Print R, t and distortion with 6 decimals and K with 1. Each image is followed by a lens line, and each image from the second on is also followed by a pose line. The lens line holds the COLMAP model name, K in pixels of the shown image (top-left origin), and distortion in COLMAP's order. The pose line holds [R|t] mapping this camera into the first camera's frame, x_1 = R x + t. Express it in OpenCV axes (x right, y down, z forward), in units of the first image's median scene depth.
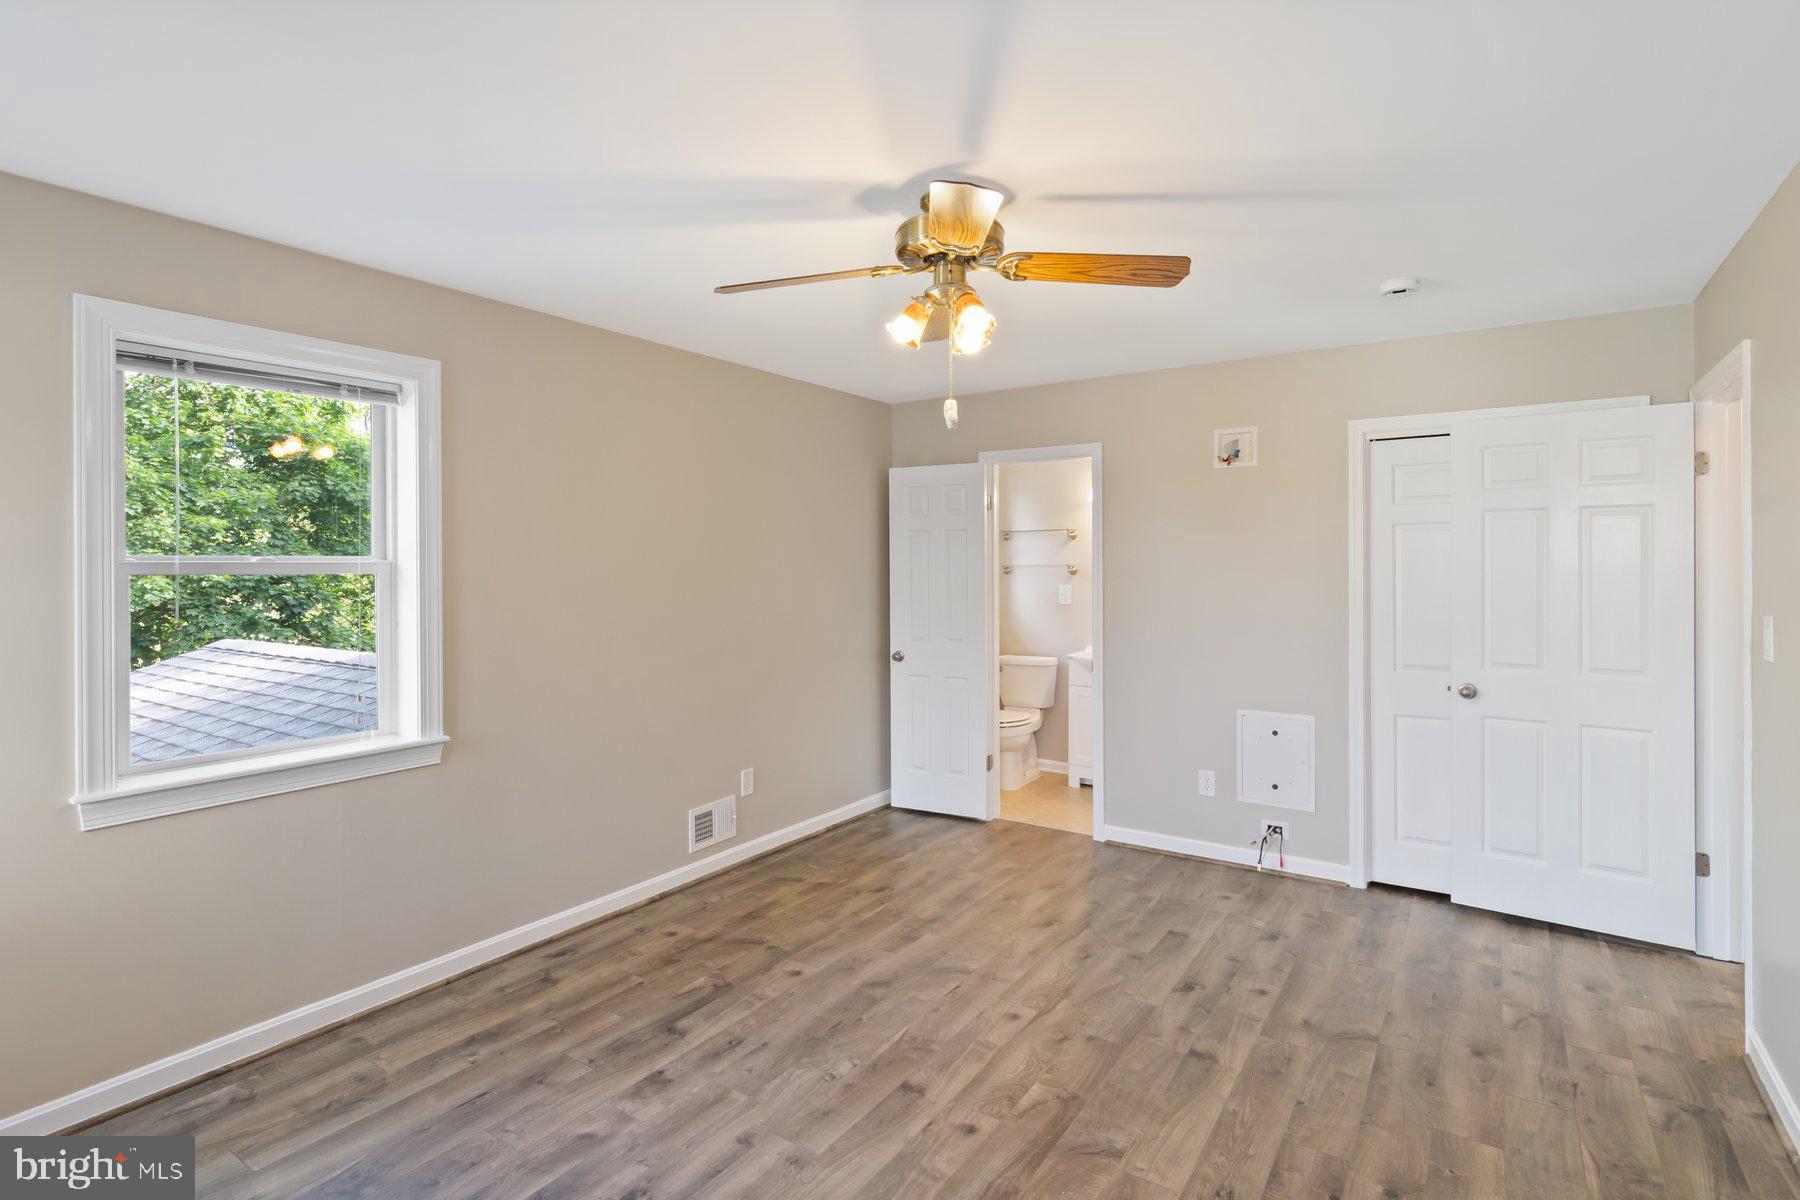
lens RADIAL K [[892.0, 0, 890.7], [0, 892.0, 571.3], [0, 0, 1]] dist [0.000958, 0.000723]
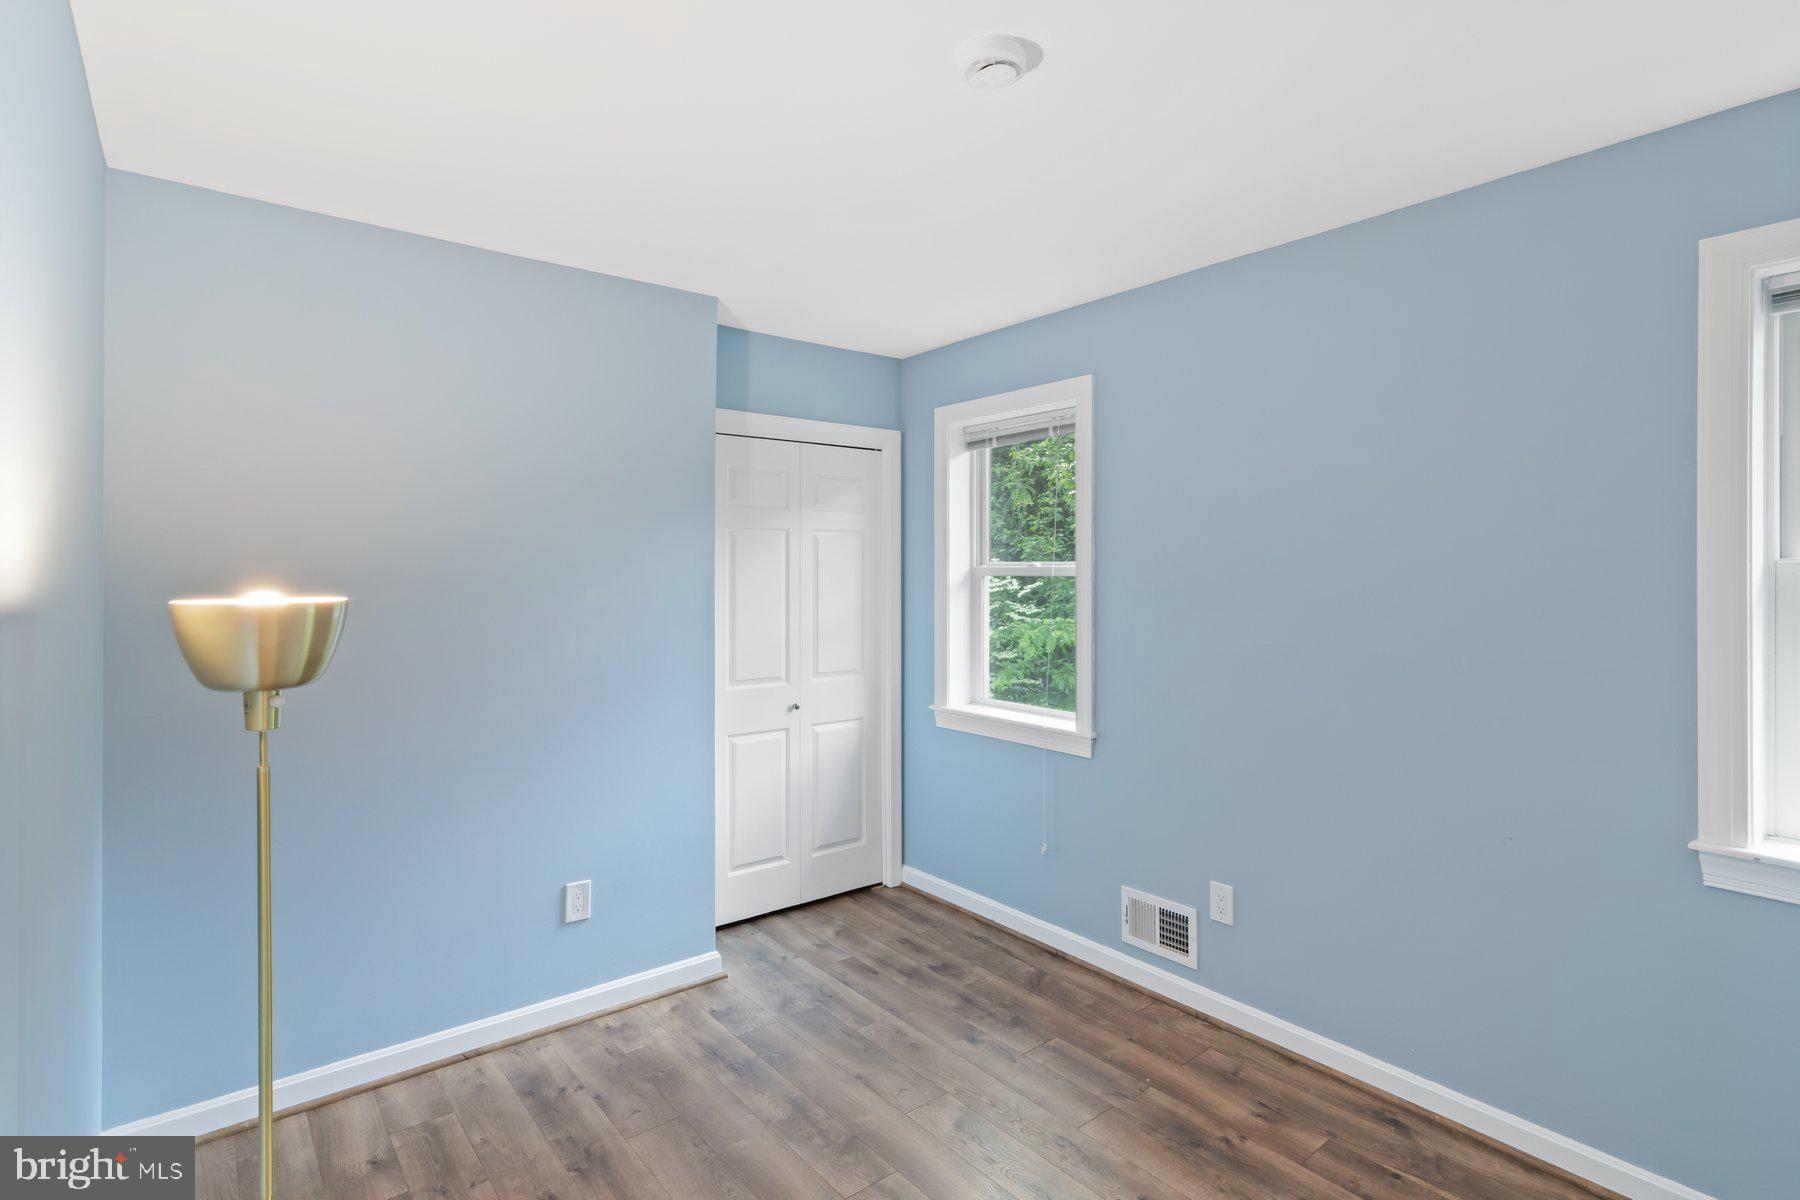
lens RADIAL K [[892.0, 0, 890.7], [0, 892.0, 571.3], [0, 0, 1]] dist [0.000958, 0.000723]
pose [[-0.302555, 0.006517, -0.953110, 0.546072], [-0.000892, 0.999974, 0.007121, -0.012505], [0.953132, 0.003004, -0.302541, 0.979226]]
